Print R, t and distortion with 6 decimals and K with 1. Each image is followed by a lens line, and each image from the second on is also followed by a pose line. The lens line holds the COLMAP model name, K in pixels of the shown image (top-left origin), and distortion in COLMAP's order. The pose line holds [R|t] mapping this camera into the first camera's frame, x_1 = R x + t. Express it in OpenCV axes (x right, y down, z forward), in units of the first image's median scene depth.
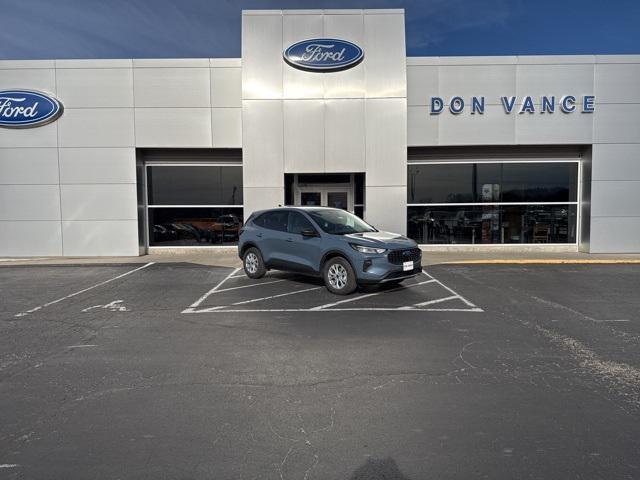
lens RADIAL K [[453.5, 0, 316.2], [0, 453.5, 240.5], [0, 0, 1]] dist [0.037660, -0.028393]
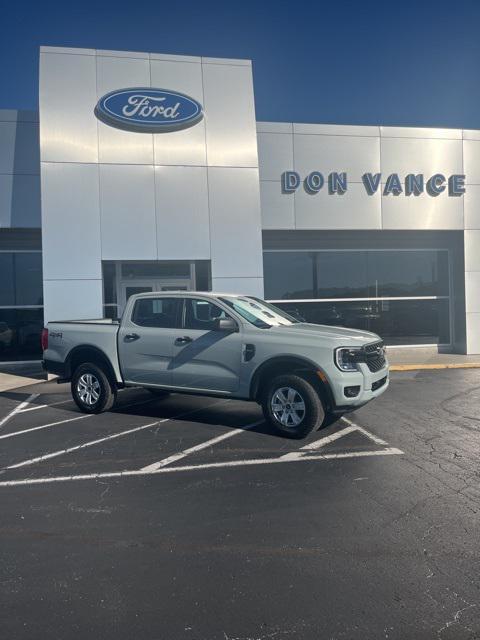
lens RADIAL K [[491.0, 0, 234.3], [0, 491.0, 315.5], [0, 0, 1]] dist [0.025135, -0.018877]
pose [[0.983628, -0.019855, 0.179115, -0.002980], [0.030141, 0.998037, -0.054889, -0.008513], [-0.177673, 0.059389, 0.982296, 0.174426]]
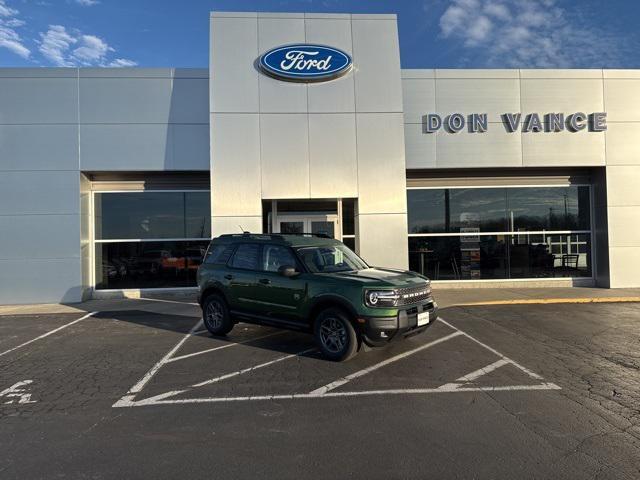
lens RADIAL K [[451.6, 0, 314.8], [0, 451.6, 234.1], [0, 0, 1]] dist [0.054202, -0.066823]
pose [[0.997964, -0.011720, 0.062699, -0.025510], [0.016820, 0.996536, -0.081443, -0.015567], [-0.061528, 0.082332, 0.994704, 0.172989]]
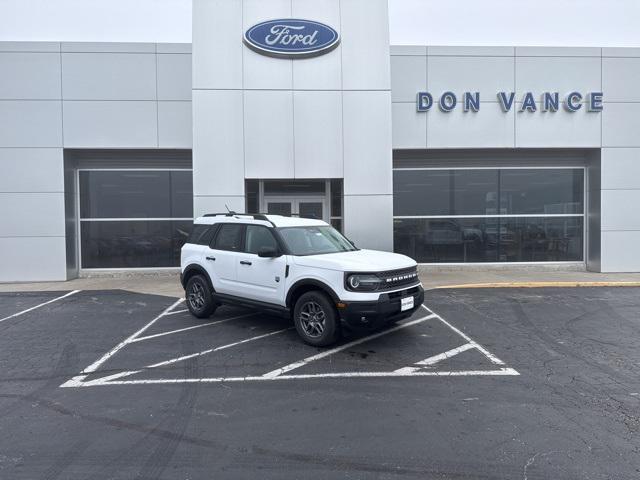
lens RADIAL K [[451.6, 0, 316.7], [0, 451.6, 234.9], [0, 0, 1]] dist [0.054202, -0.066823]
pose [[0.998662, -0.003903, 0.051574, 0.017040], [0.005877, 0.999254, -0.038165, -0.015429], [-0.051386, 0.038417, 0.997940, 0.181355]]
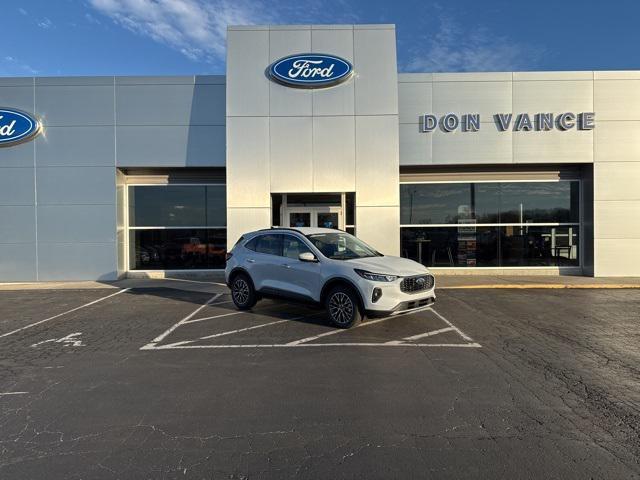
lens RADIAL K [[451.6, 0, 315.5], [0, 451.6, 238.7], [0, 0, 1]] dist [0.054202, -0.066823]
pose [[0.999999, -0.001320, -0.000454, 0.024469], [0.001296, 0.998835, -0.048233, -0.006780], [0.000517, 0.048232, 0.998836, 0.058491]]
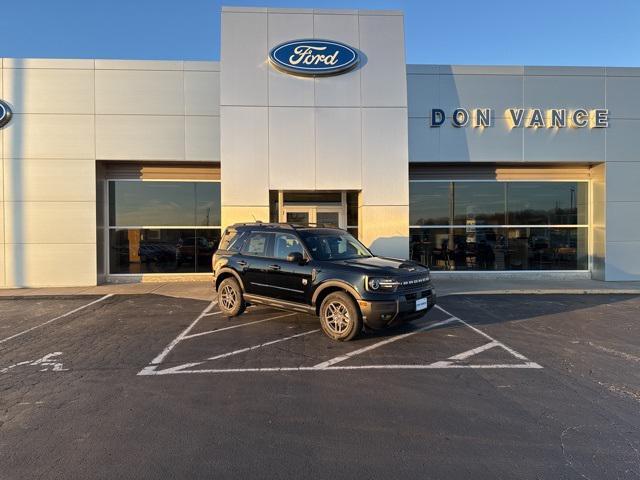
lens RADIAL K [[451.6, 0, 312.7], [0, 451.6, 237.3], [0, 0, 1]] dist [0.054202, -0.066823]
pose [[0.998789, 0.002701, 0.049119, -0.029256], [-0.000075, 0.998573, -0.053404, -0.011557], [-0.049193, 0.053335, 0.997364, 0.137085]]
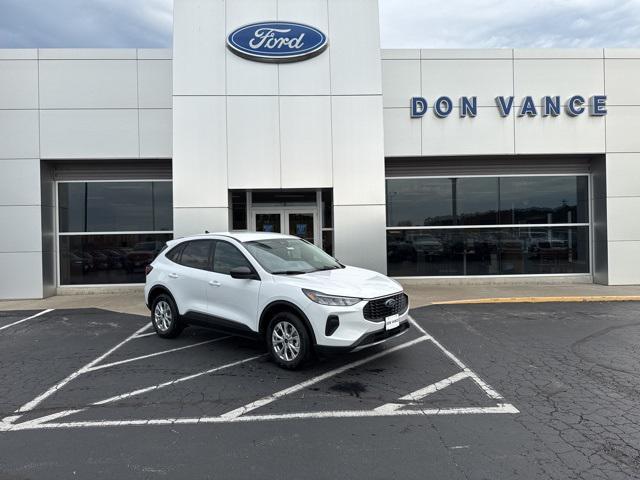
lens RADIAL K [[451.6, 0, 317.0], [0, 451.6, 235.7], [0, 0, 1]] dist [0.054202, -0.066823]
pose [[0.998961, -0.011074, 0.044216, 0.046149], [0.013675, 0.998166, -0.058973, -0.021884], [-0.043482, 0.059516, 0.997280, 0.226913]]
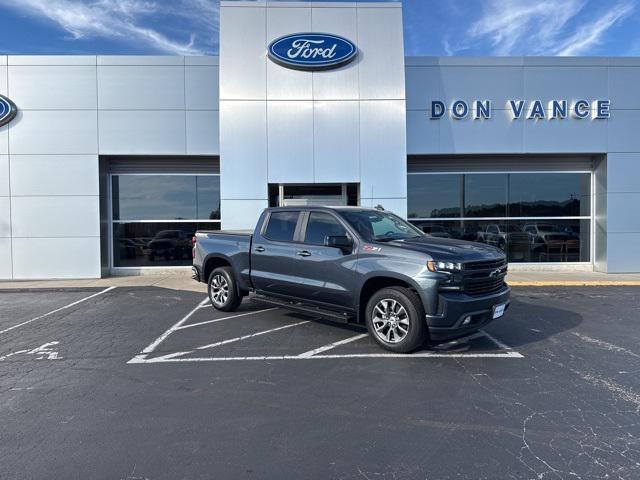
lens RADIAL K [[451.6, 0, 314.7], [0, 451.6, 237.9], [0, 0, 1]] dist [0.054202, -0.066823]
pose [[0.999611, -0.001619, 0.027848, -0.004377], [0.002665, 0.999291, -0.037558, -0.009986], [-0.027767, 0.037618, 0.998906, 0.127259]]
